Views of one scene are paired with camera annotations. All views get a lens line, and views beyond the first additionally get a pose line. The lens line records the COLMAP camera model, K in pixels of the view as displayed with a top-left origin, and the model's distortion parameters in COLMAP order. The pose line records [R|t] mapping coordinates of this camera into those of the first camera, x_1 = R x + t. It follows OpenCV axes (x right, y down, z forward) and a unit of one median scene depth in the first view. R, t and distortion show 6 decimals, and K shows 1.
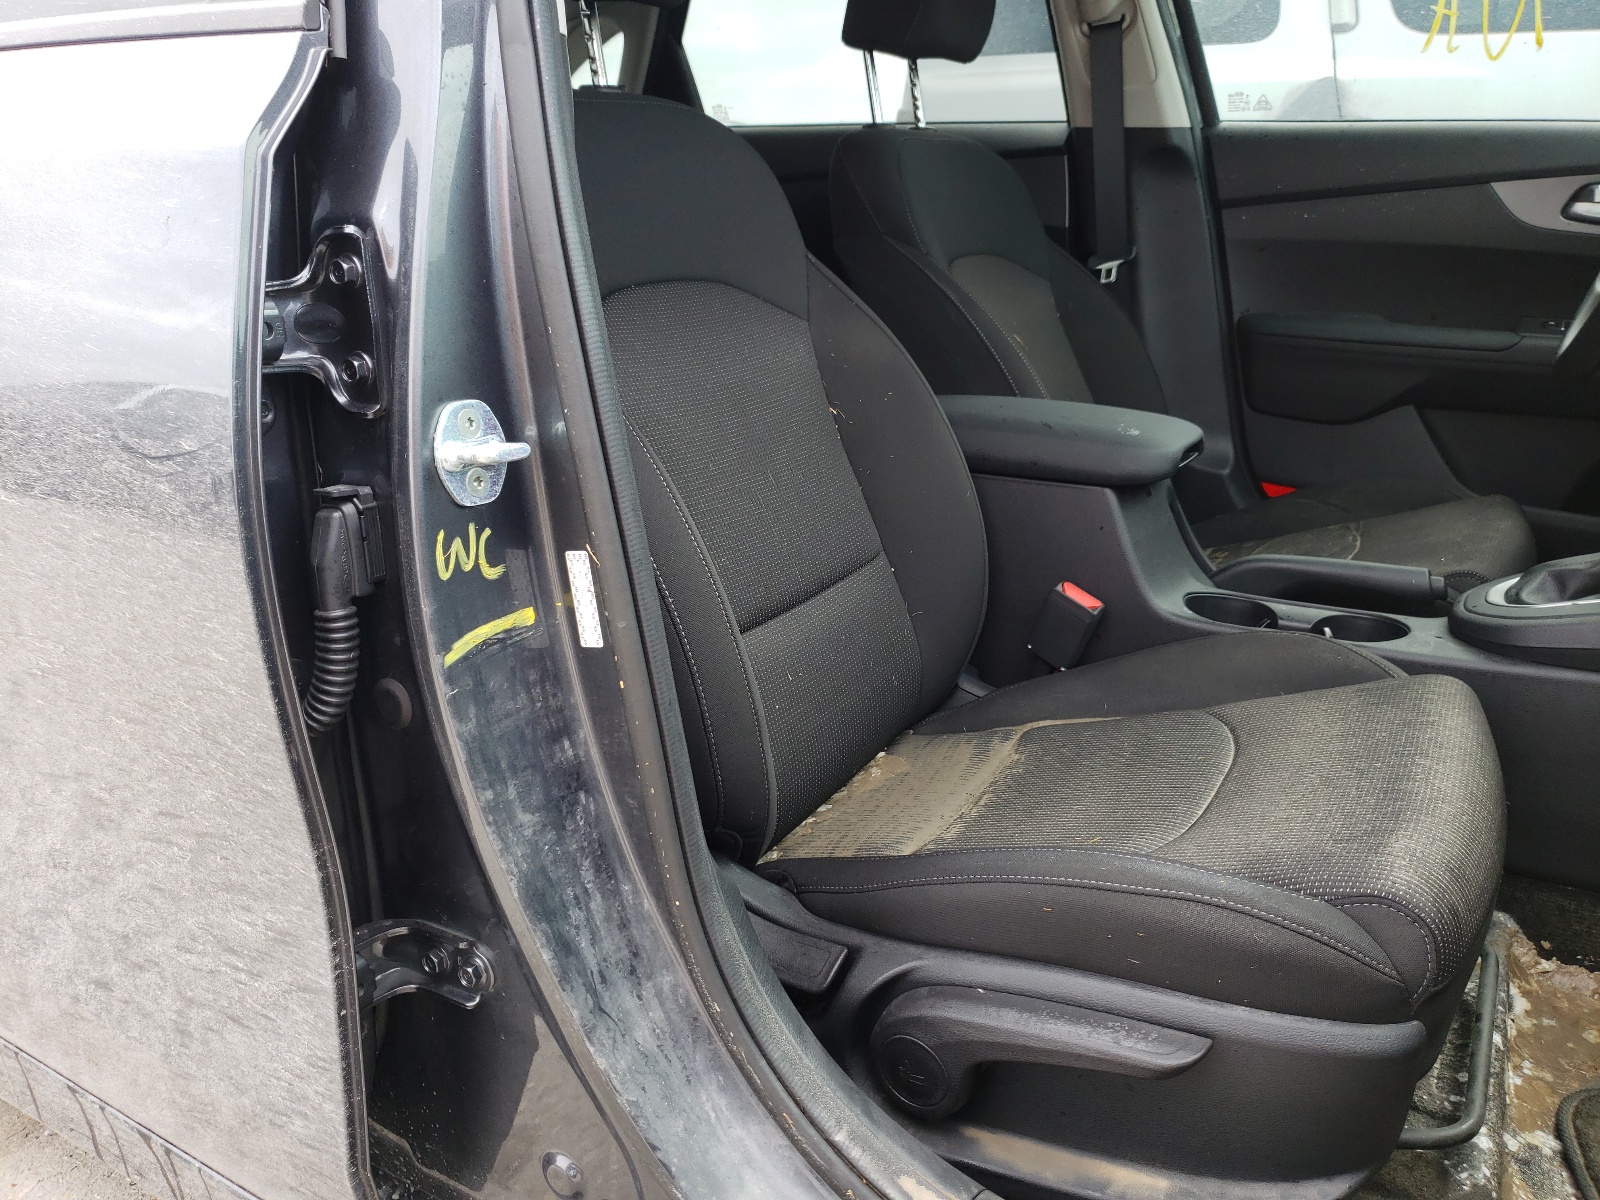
lens RADIAL K [[1217.1, 0, 800.0], [0, 1217.1, 600.0], [0, 0, 1]] dist [0.026700, -0.004033]
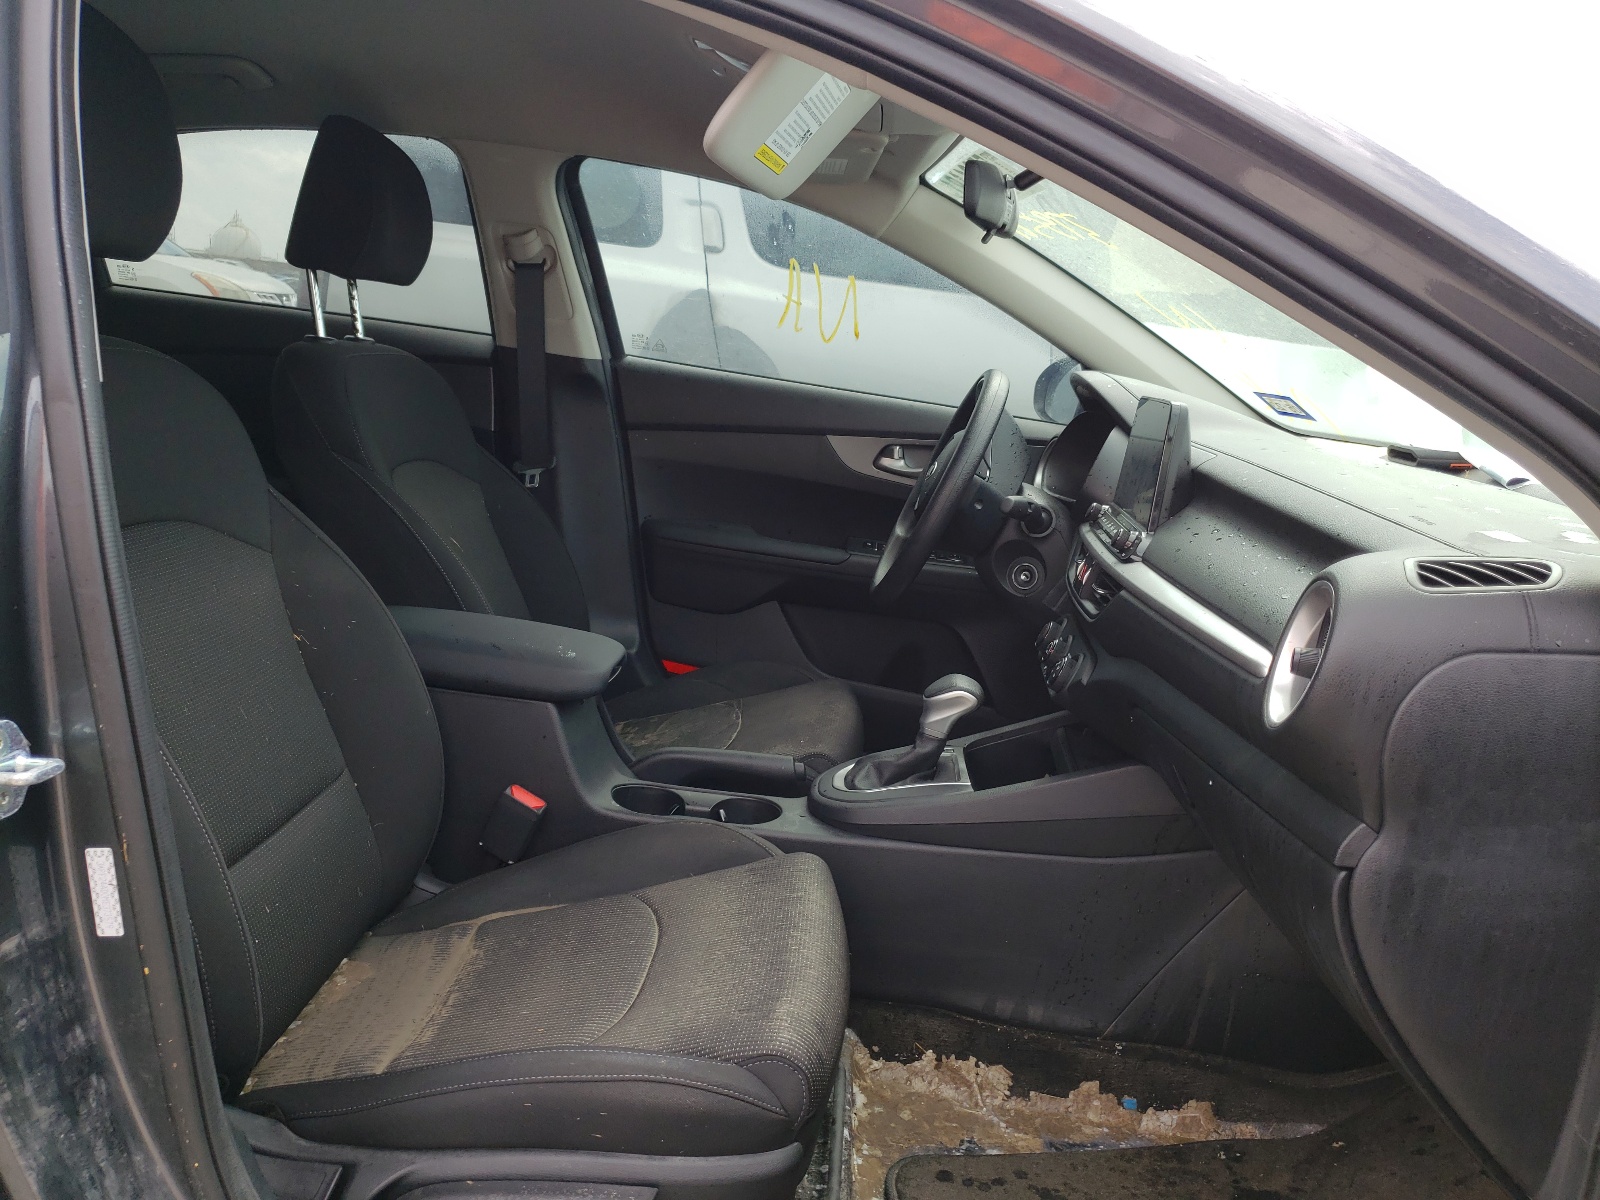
lens RADIAL K [[1281.1, 0, 800.0], [0, 1281.1, 600.0], [0, 0, 1]] dist [0.007588, -0.007748]
pose [[0.881586, 0.008503, 0.471947, -0.117148], [0.017971, 0.998508, -0.051559, -0.126821], [-0.471681, 0.053935, 0.880118, -0.195596]]
